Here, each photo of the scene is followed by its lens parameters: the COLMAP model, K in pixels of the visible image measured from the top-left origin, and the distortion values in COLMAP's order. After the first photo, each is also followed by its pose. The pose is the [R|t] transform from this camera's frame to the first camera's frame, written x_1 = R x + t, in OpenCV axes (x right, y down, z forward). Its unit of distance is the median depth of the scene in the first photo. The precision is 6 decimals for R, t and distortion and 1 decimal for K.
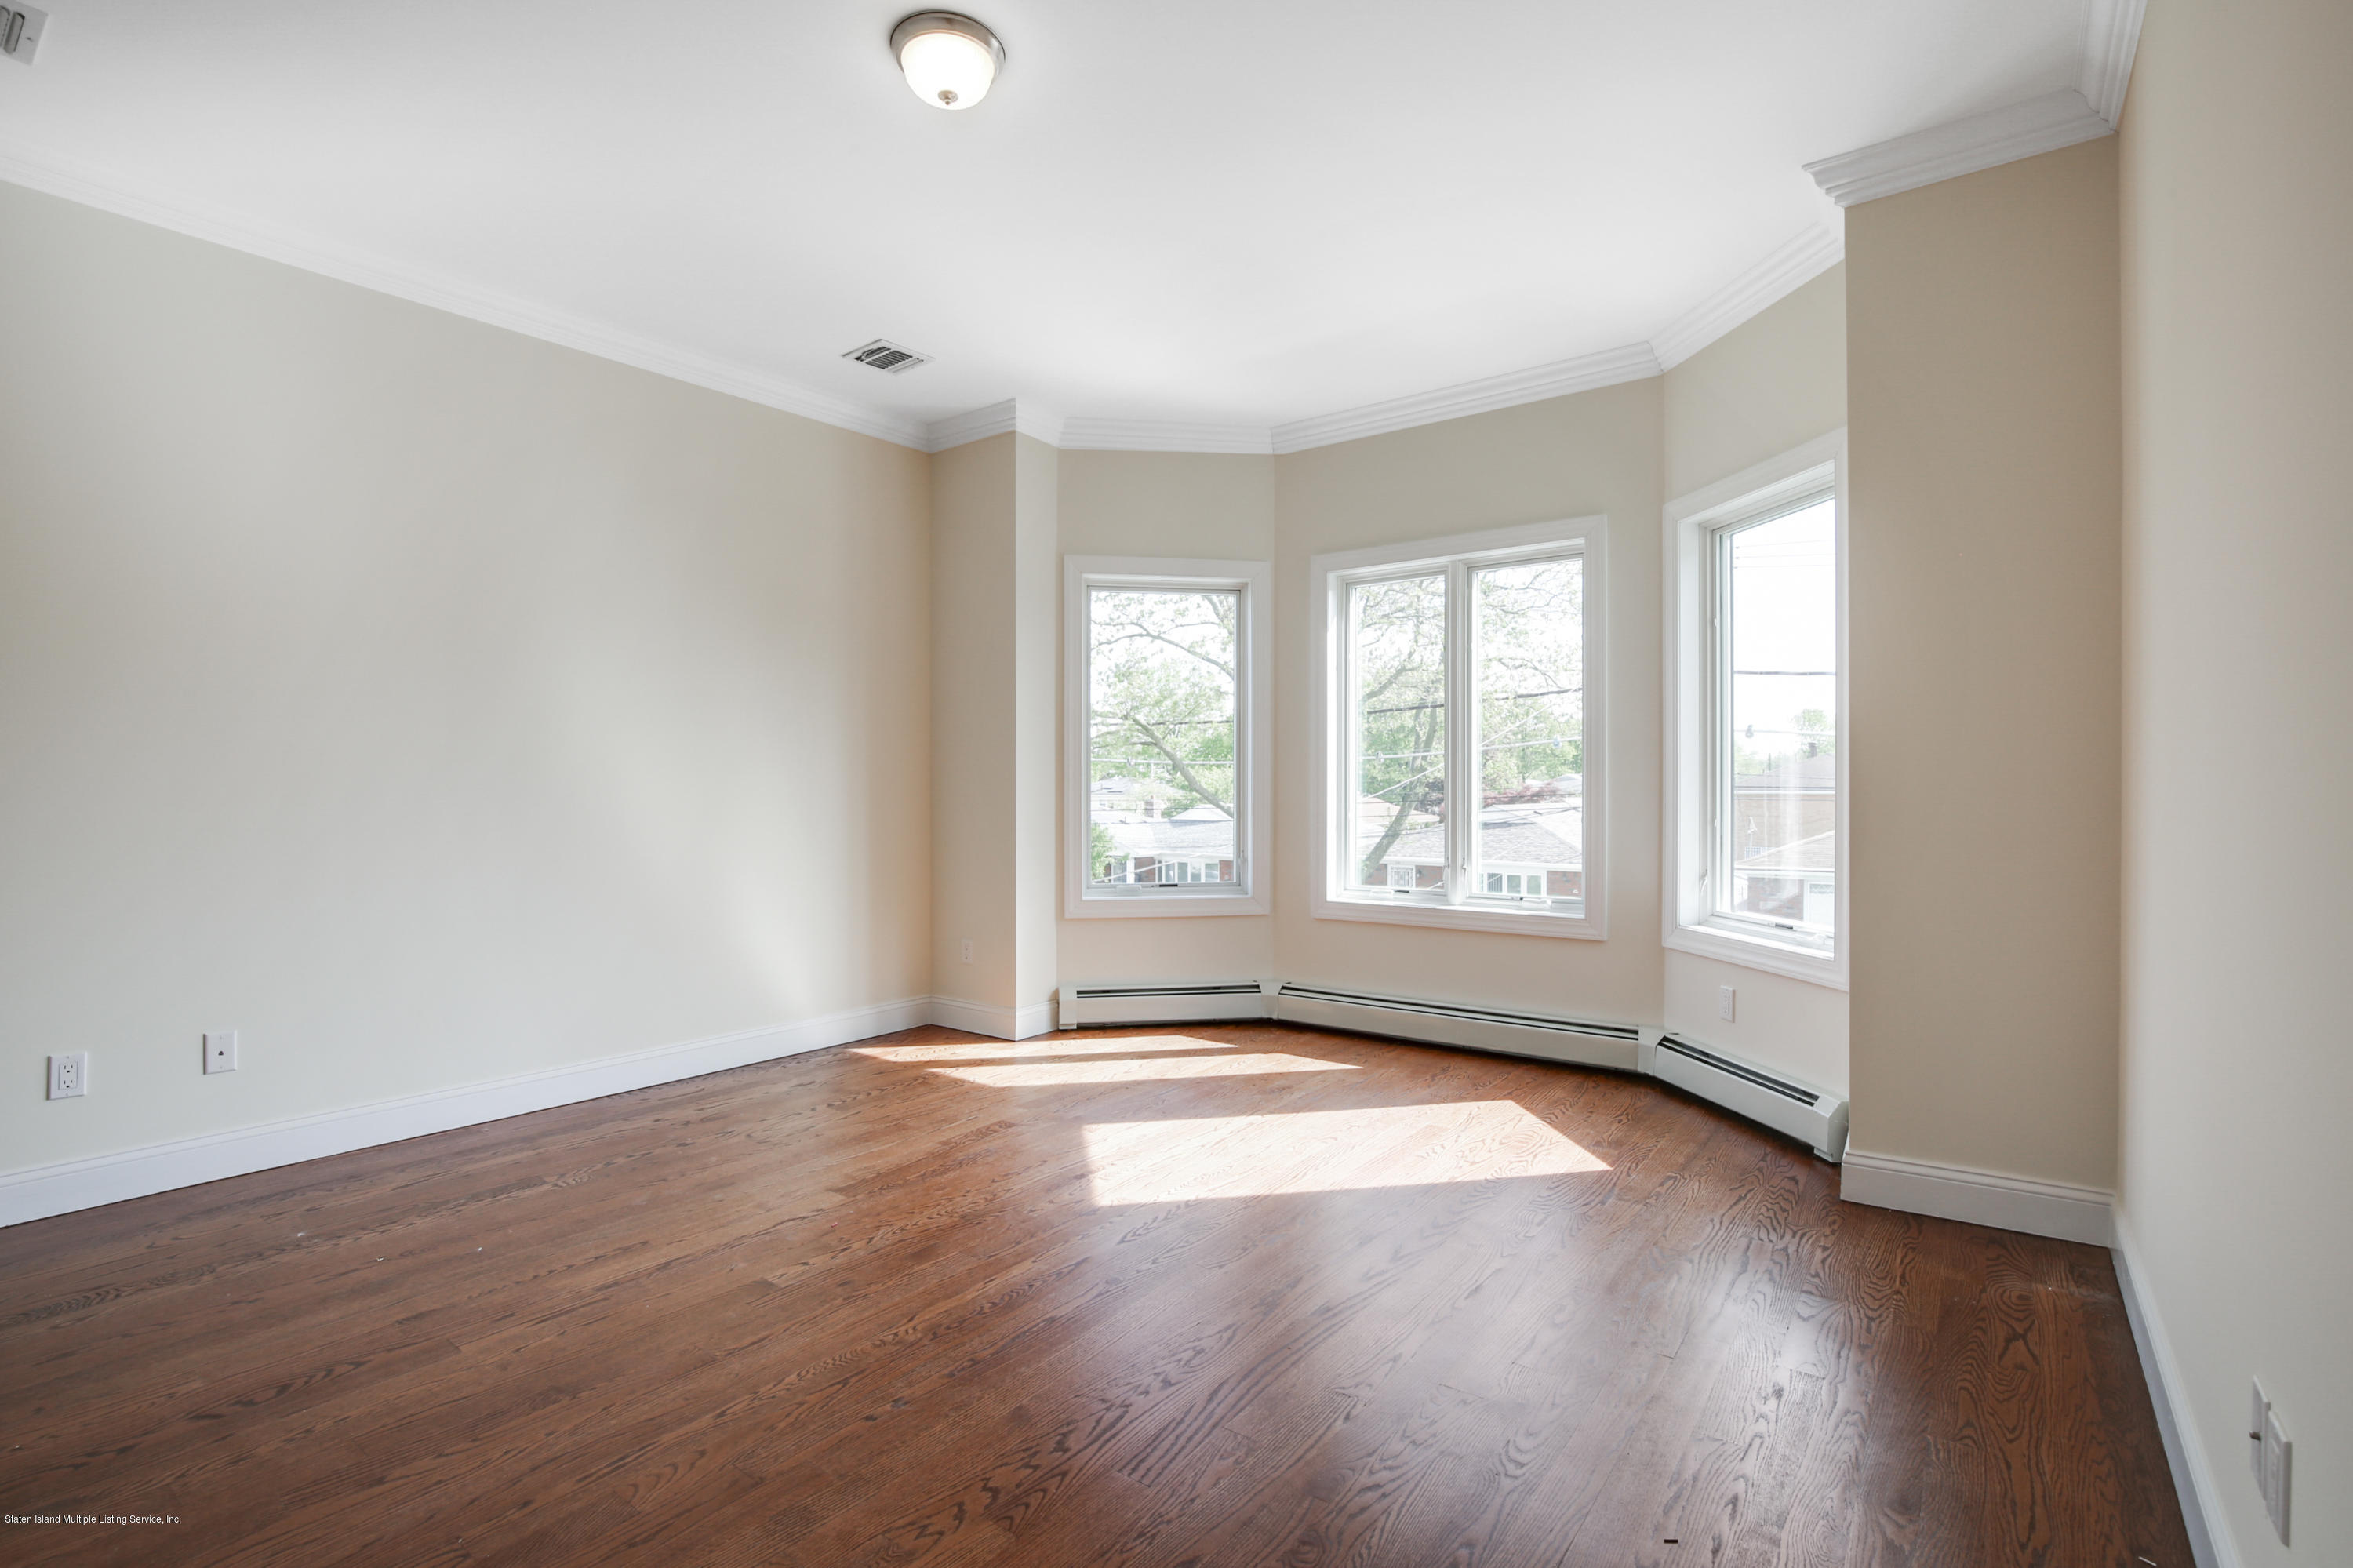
lens RADIAL K [[1091.2, 0, 1161.8], [0, 1091.2, 790.7], [0, 0, 1]] dist [-0.024680, 0.000571]
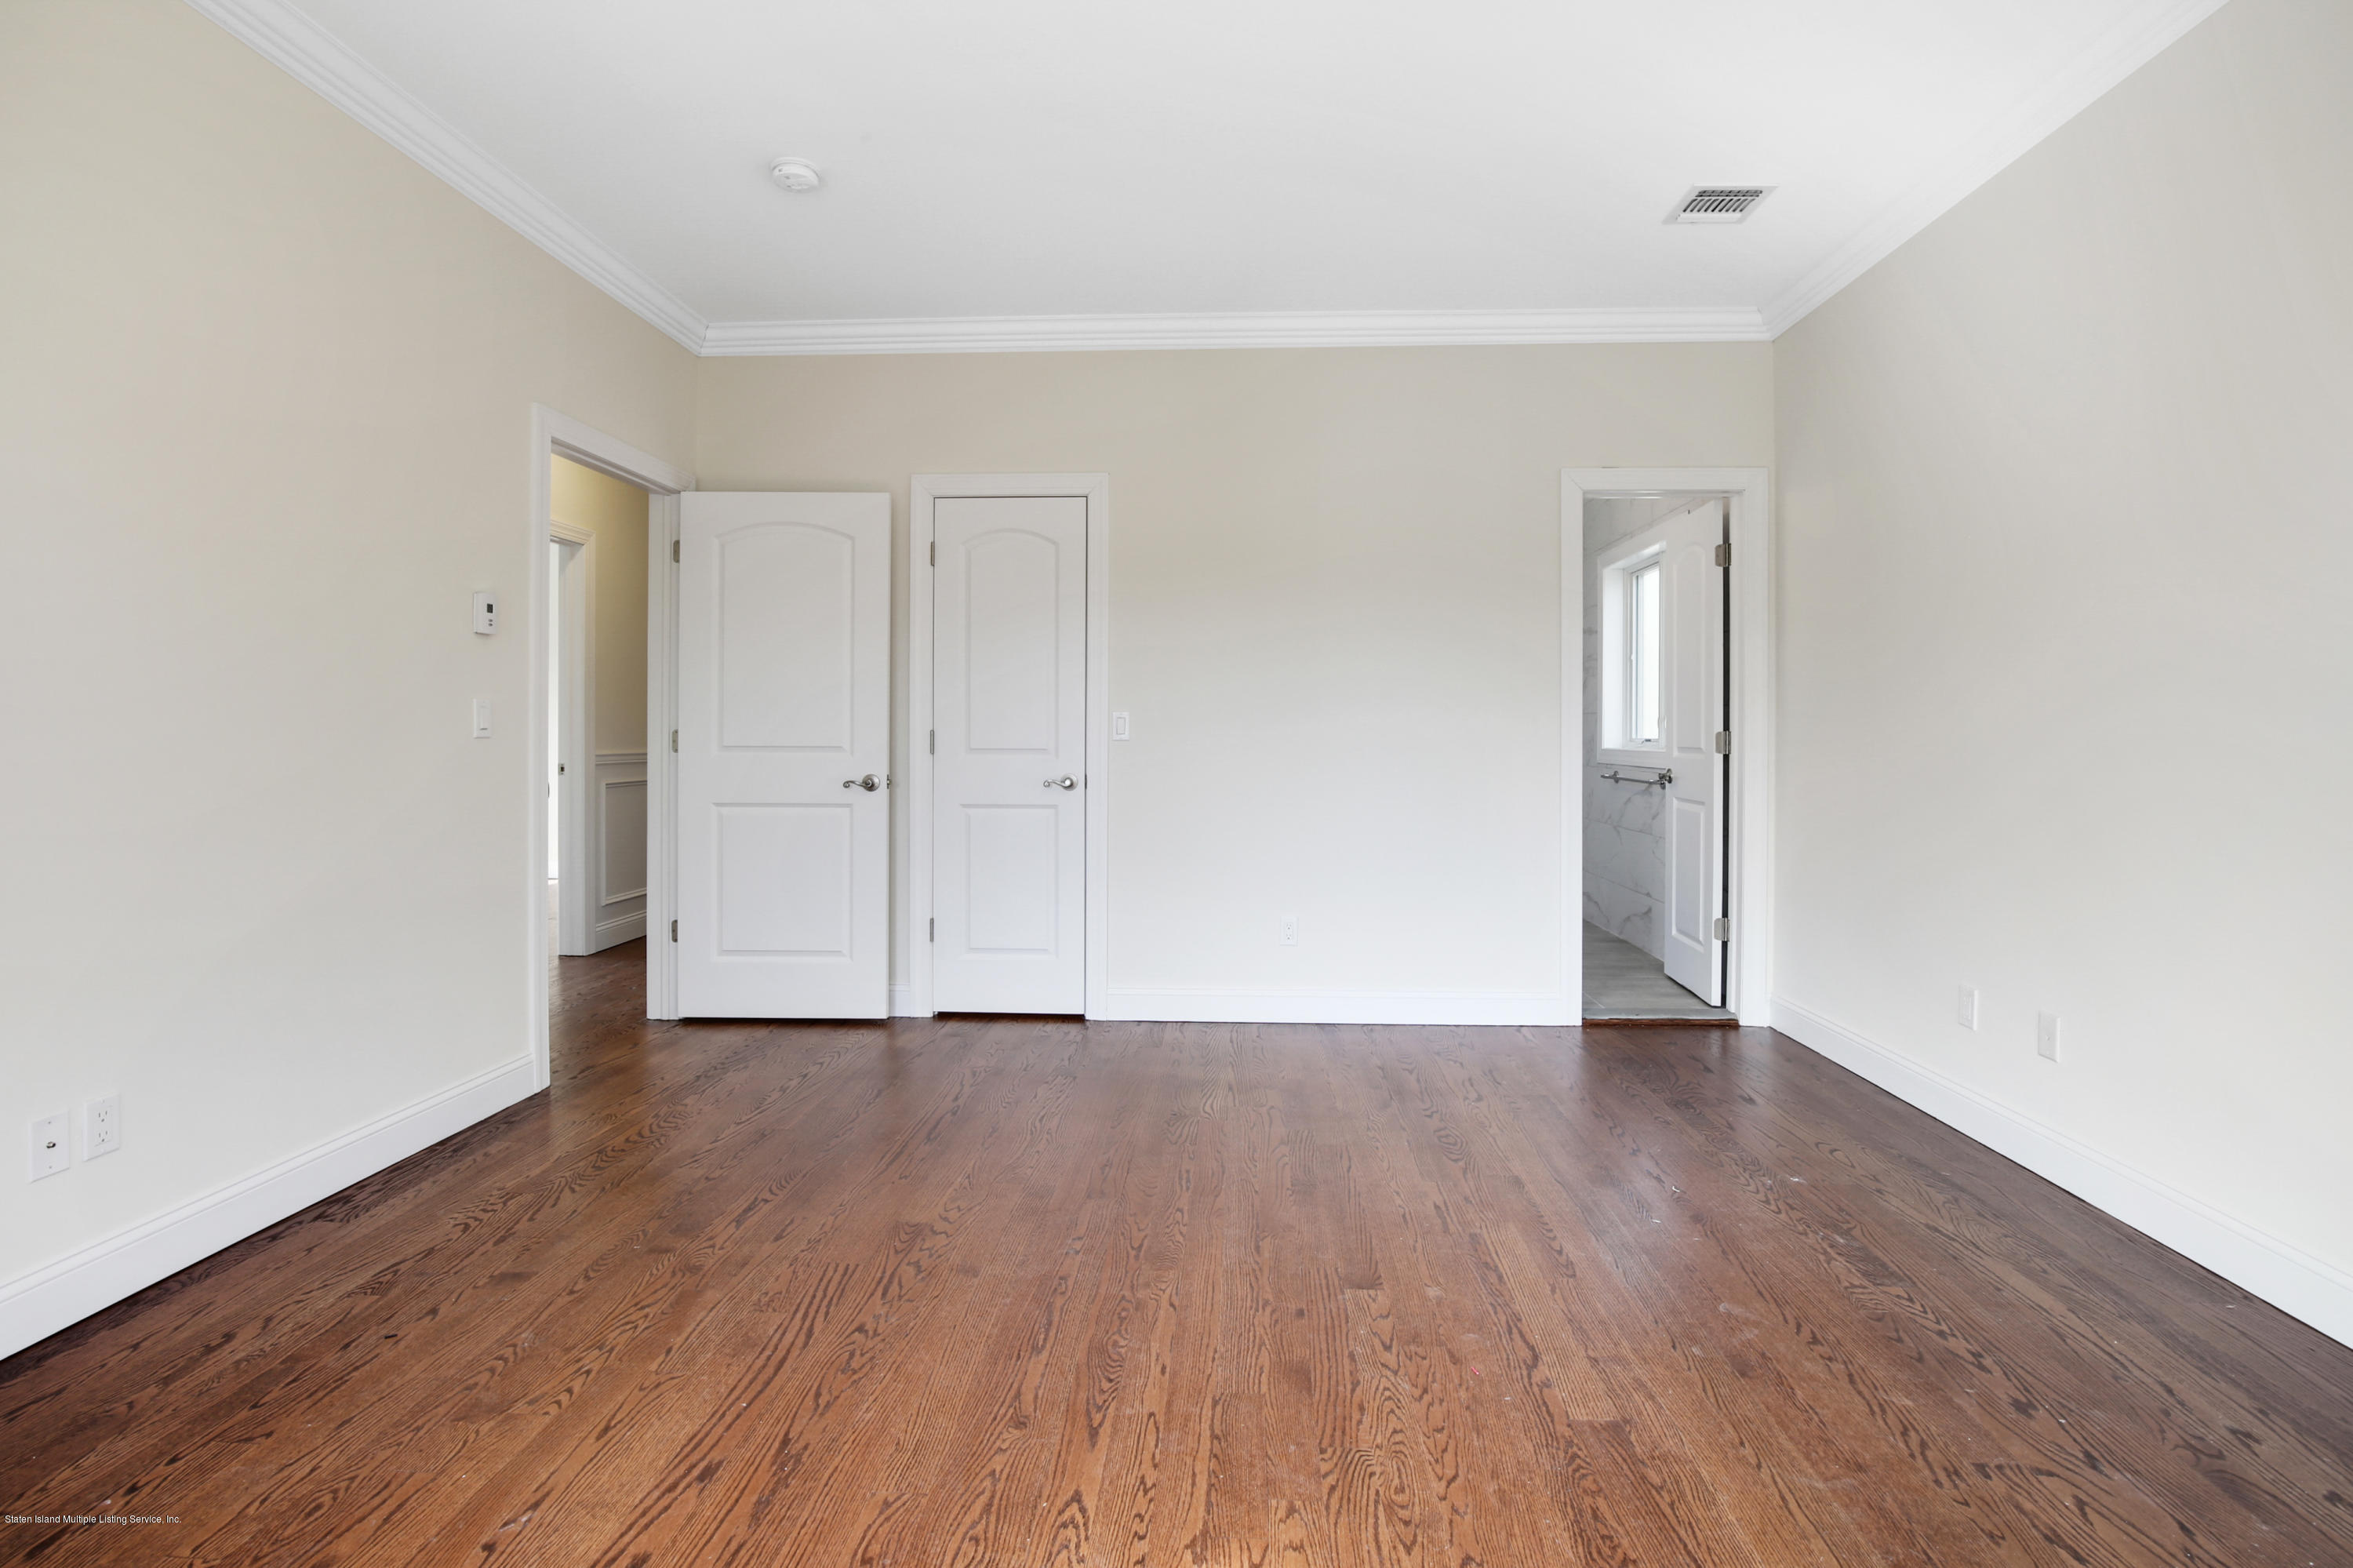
lens RADIAL K [[1091.2, 0, 1161.8], [0, 1091.2, 790.7], [0, 0, 1]] dist [-0.024680, 0.000571]
pose [[-0.829202, 0.027759, -0.558260, 0.255870], [-0.002512, 0.998571, 0.053385, -0.002110], [0.558944, 0.045669, -0.827947, 1.574496]]
